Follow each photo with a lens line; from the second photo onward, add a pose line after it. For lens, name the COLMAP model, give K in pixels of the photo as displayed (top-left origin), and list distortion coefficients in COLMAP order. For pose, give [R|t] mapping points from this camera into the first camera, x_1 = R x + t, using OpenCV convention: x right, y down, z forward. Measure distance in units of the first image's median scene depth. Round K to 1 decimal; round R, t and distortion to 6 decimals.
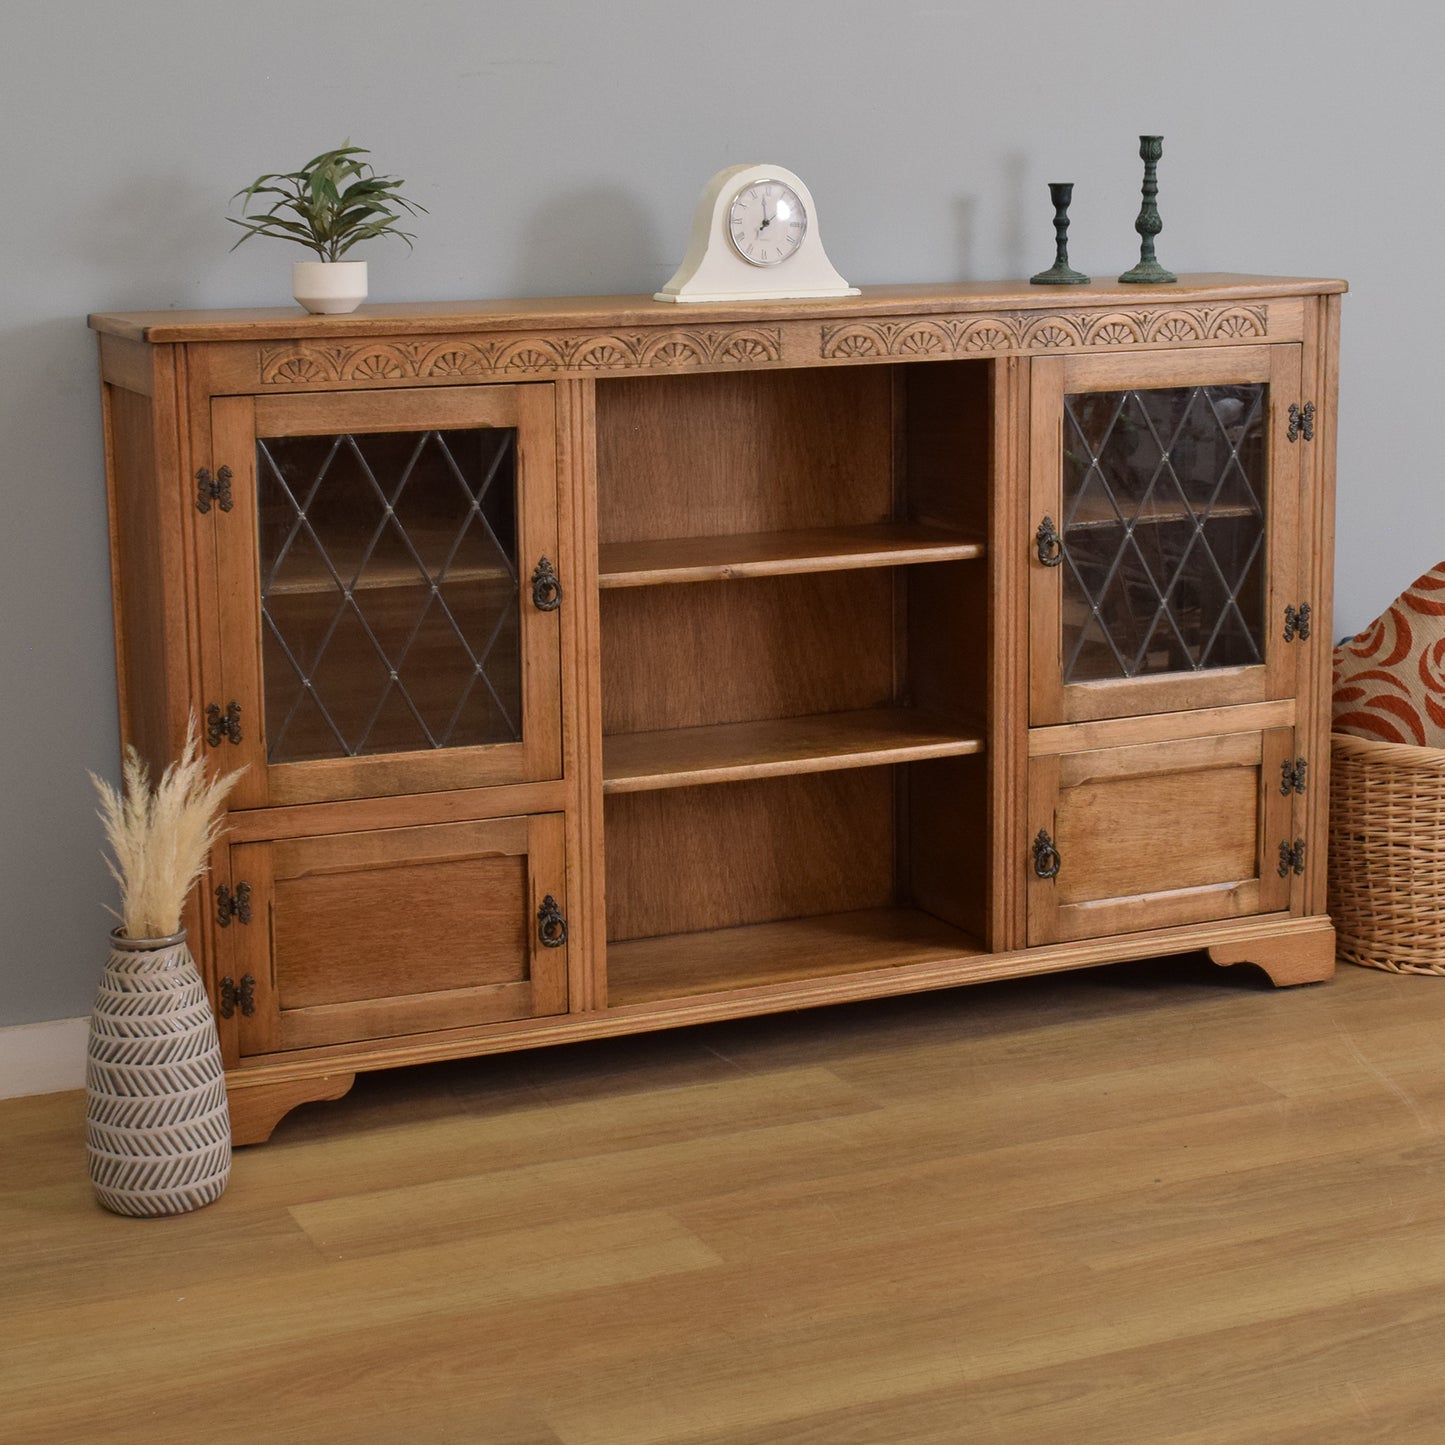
lens RADIAL K [[2865.8, 0, 725.7], [0, 2865.8, 722.1], [0, 0, 1]] dist [-0.059268, -0.064057]
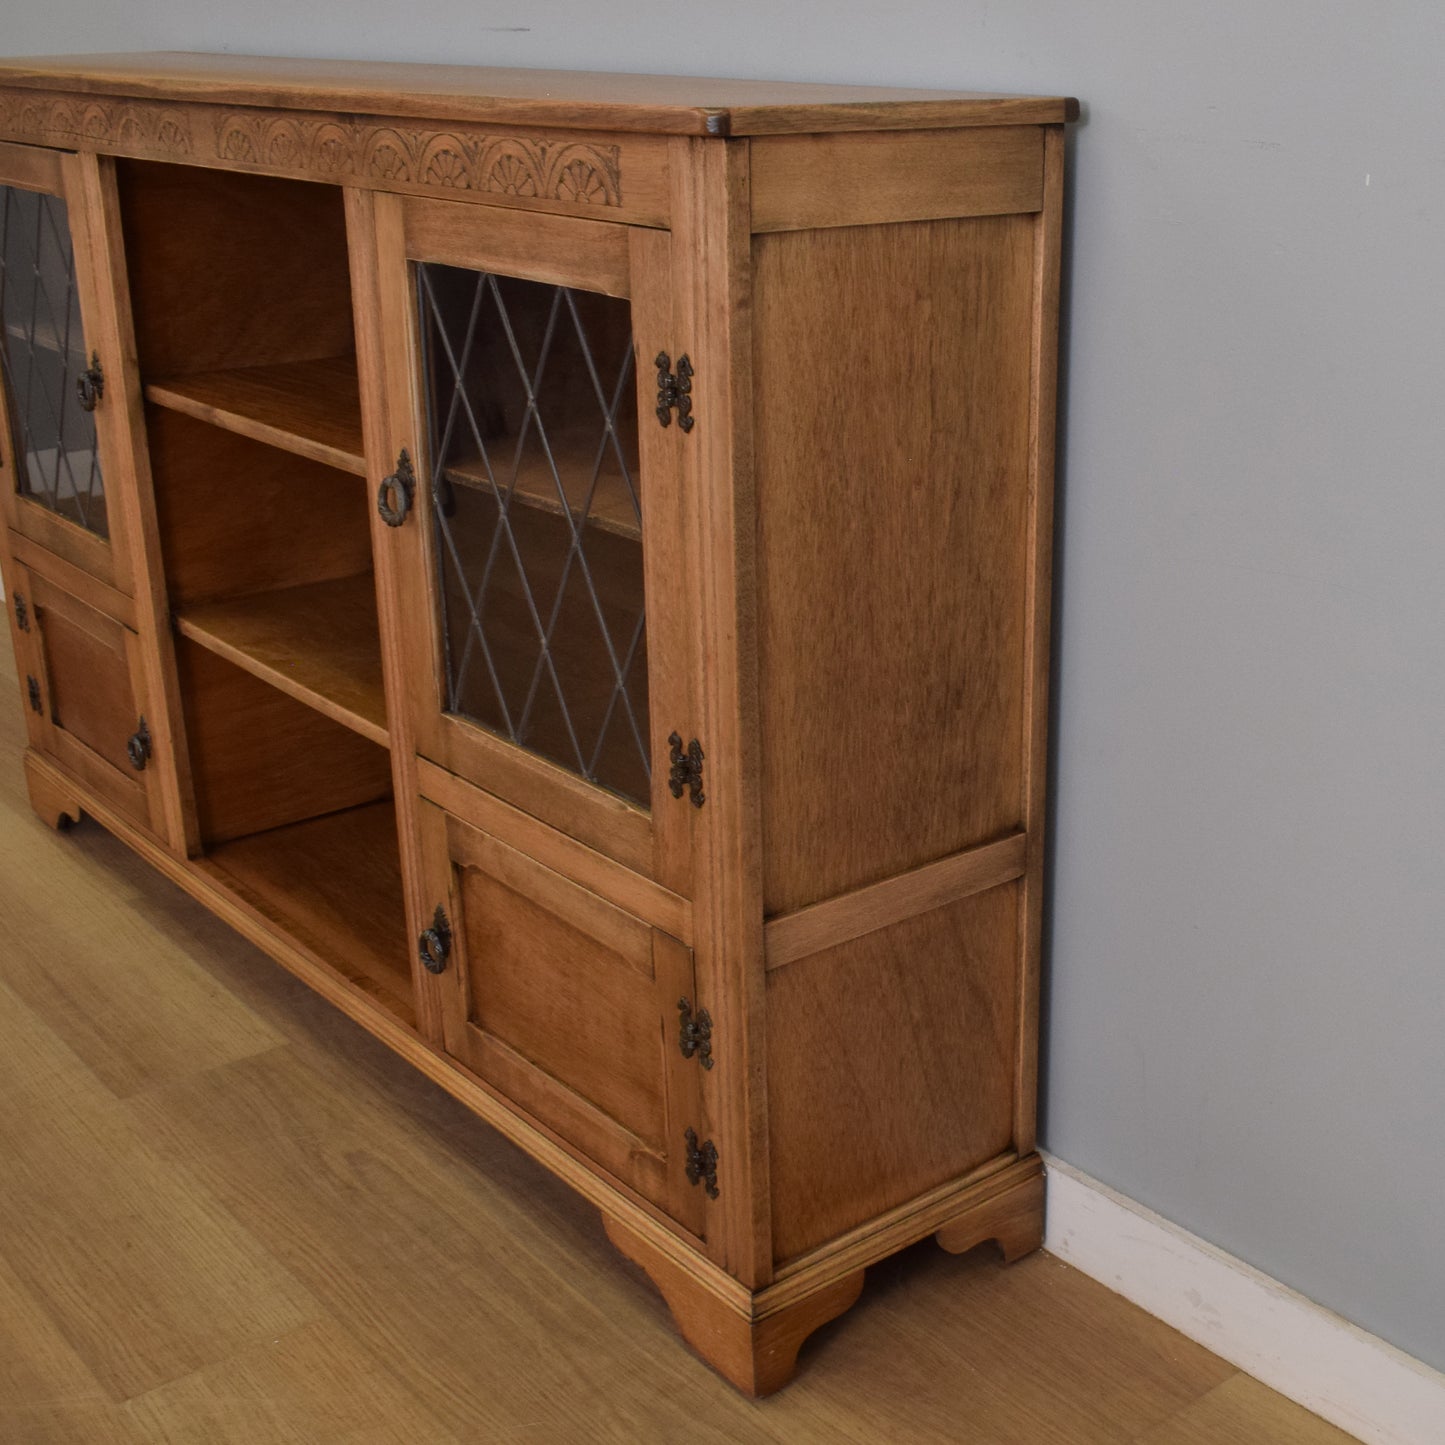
lens RADIAL K [[2025.0, 0, 978.6], [0, 2025.0, 749.4], [0, 0, 1]] dist [-0.099426, 0.024989]
pose [[0.338777, 0.350999, -0.872943, 0.594799], [-0.202978, 0.933225, 0.296465, -0.175232], [0.918711, 0.076753, 0.387401, 0.991205]]
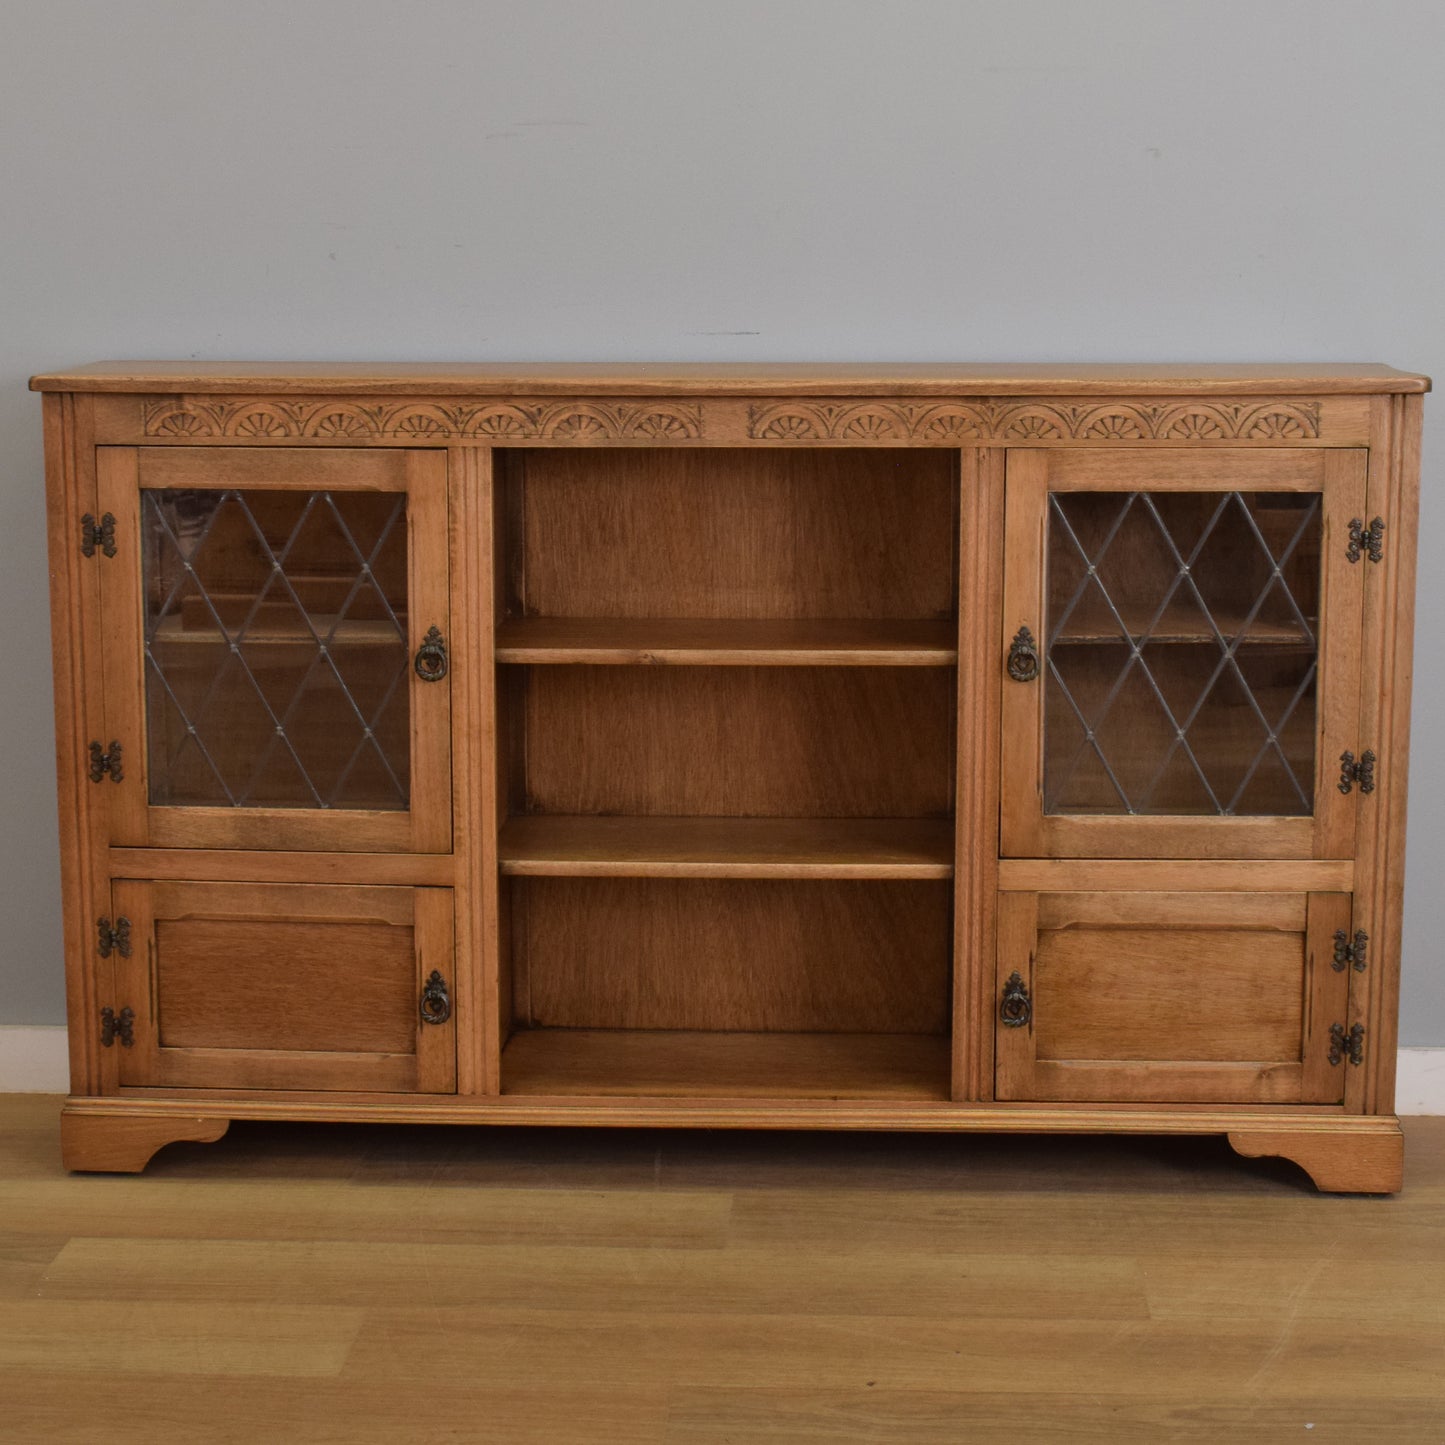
lens RADIAL K [[2783.8, 0, 723.0], [0, 2783.8, 651.7], [0, 0, 1]] dist [-0.056216, -0.067753]
pose [[0.895262, 0.084070, -0.437536, 0.428412], [-0.100100, 0.994884, -0.013658, -0.044344], [0.434149, 0.056024, 0.899097, 0.181625]]
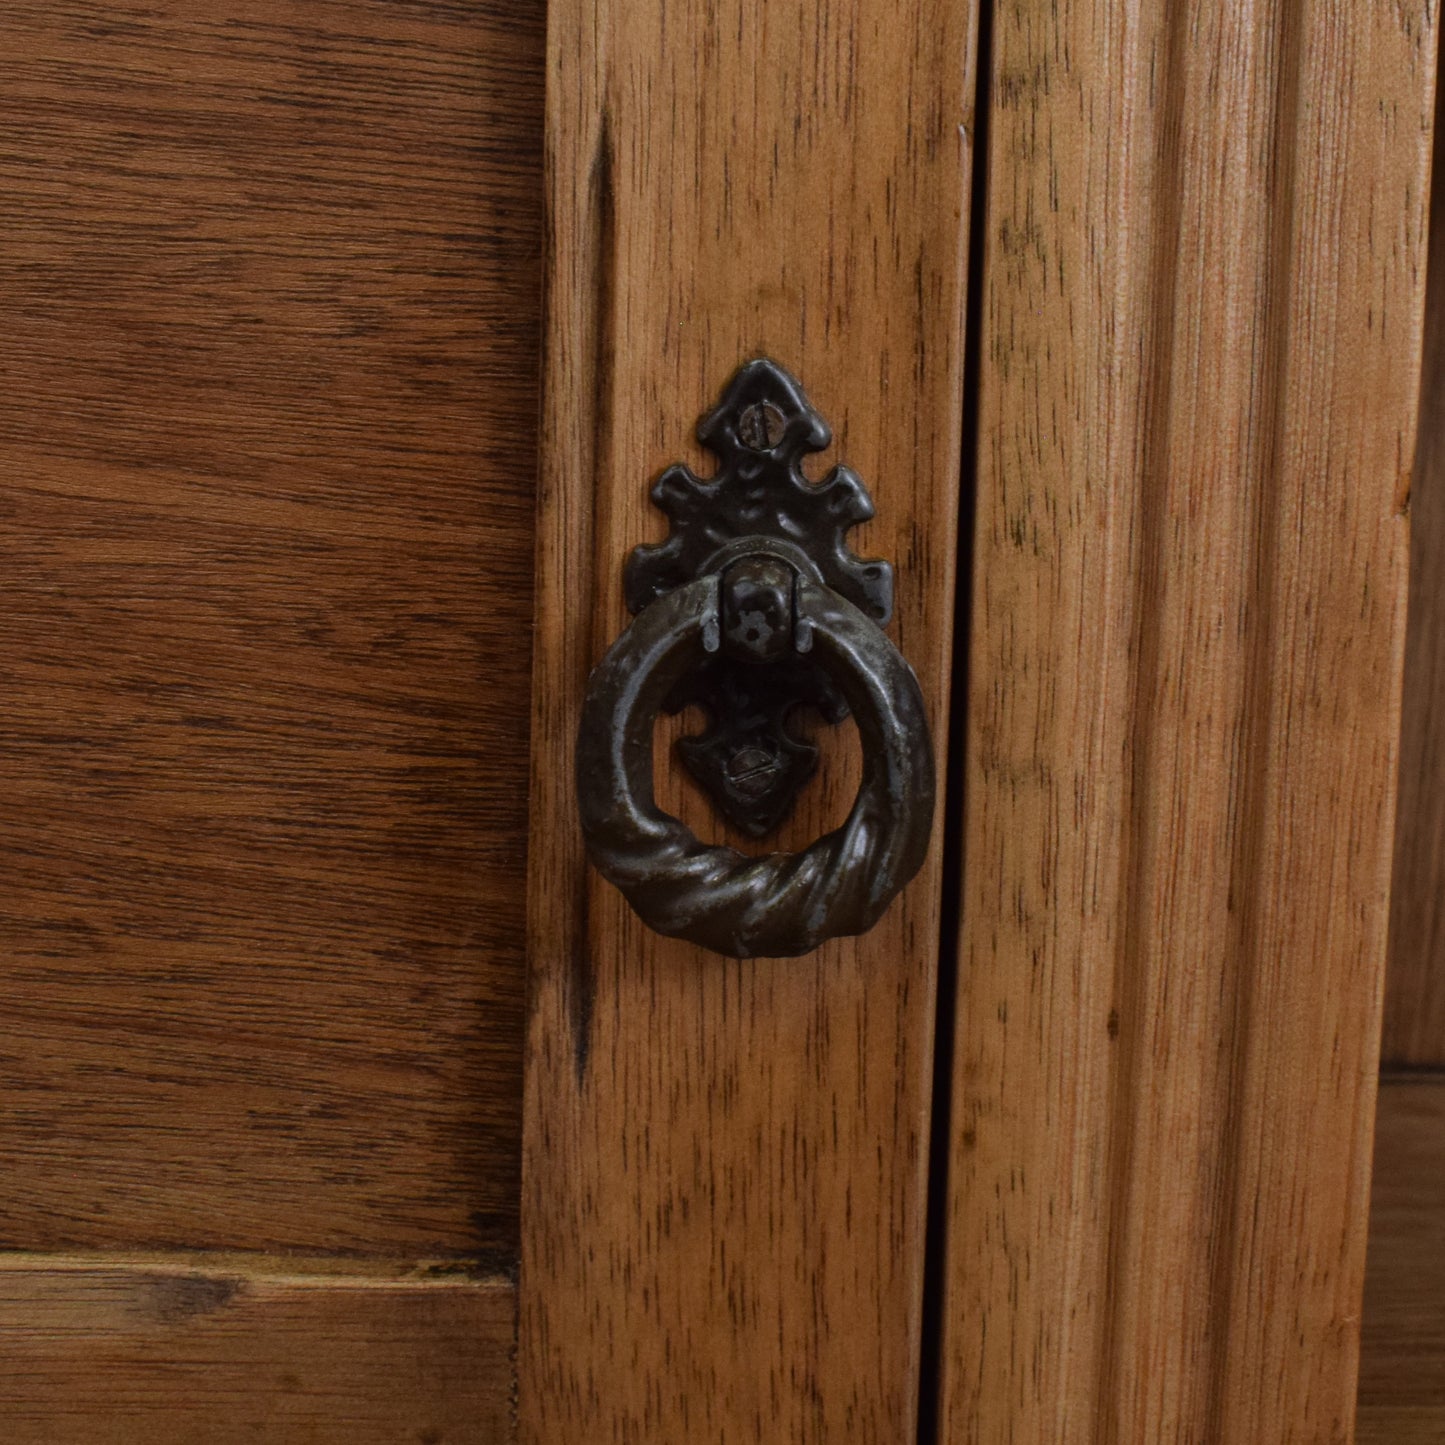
lens RADIAL K [[2907.7, 0, 722.7], [0, 2907.7, 722.2], [0, 0, 1]] dist [-0.035294, -0.113110]
pose [[0.916509, 0.093701, -0.388884, -0.026008], [-0.114939, 0.992868, -0.031654, 0.073828], [0.383145, 0.073709, 0.920743, 0.907955]]
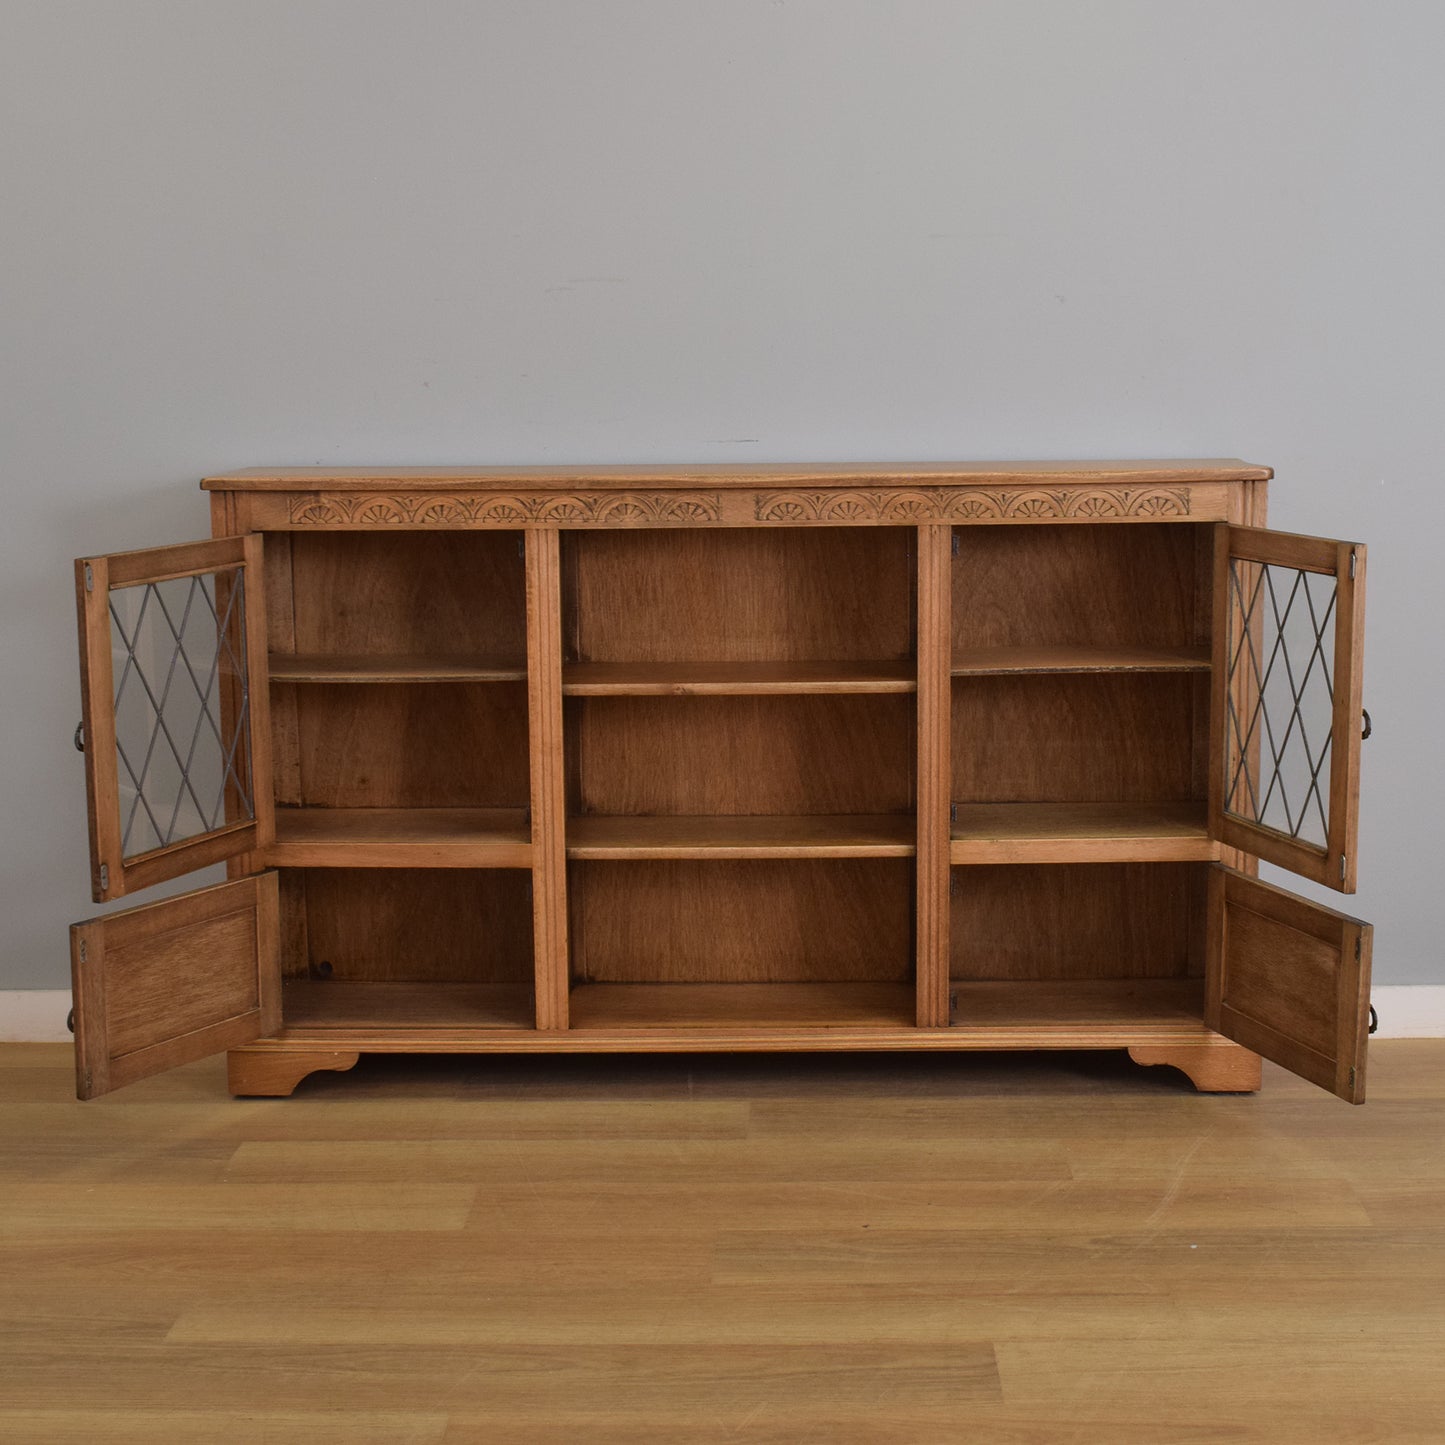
lens RADIAL K [[2421.0, 0, 756.9], [0, 2421.0, 723.4], [0, 0, 1]] dist [-0.054863, -0.056348]
pose [[0.910283, 0.070651, -0.407914, 0.460649], [-0.085677, 0.996148, -0.018658, -0.021220], [0.405024, 0.051933, 0.912830, 0.059598]]
